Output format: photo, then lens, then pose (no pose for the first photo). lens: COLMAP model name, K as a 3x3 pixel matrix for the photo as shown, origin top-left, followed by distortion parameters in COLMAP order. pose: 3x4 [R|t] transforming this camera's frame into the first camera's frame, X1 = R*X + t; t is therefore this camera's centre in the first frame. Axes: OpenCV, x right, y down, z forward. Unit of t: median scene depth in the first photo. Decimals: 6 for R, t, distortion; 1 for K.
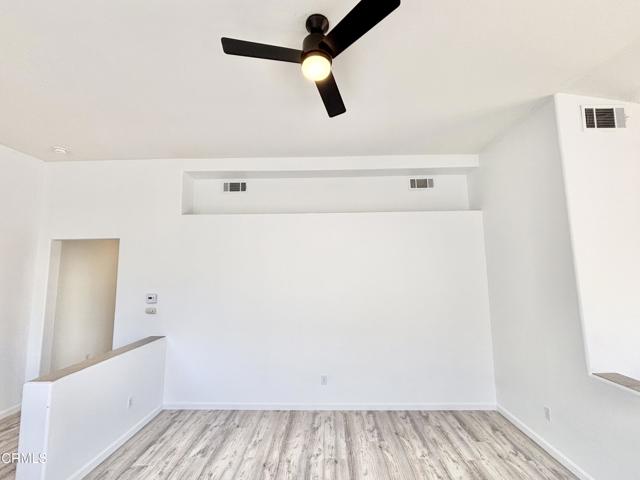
lens RADIAL K [[274.4, 0, 320.2], [0, 274.4, 240.3], [0, 0, 1]] dist [-0.001573, 0.000157]
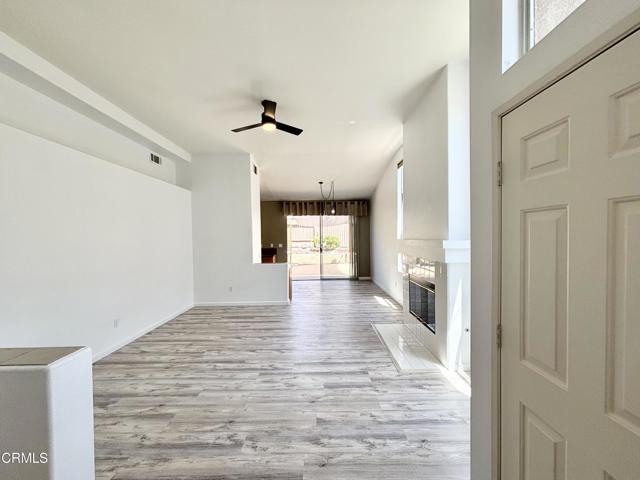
lens RADIAL K [[254.4, 0, 320.3], [0, 254.4, 239.2], [0, 0, 1]] dist [0.007891, -0.000312]
pose [[-0.024716, -0.001170, 0.999694, -1.162328], [-0.090287, 0.995915, -0.001066, 0.134747], [-0.995609, -0.090285, -0.024720, 0.311354]]
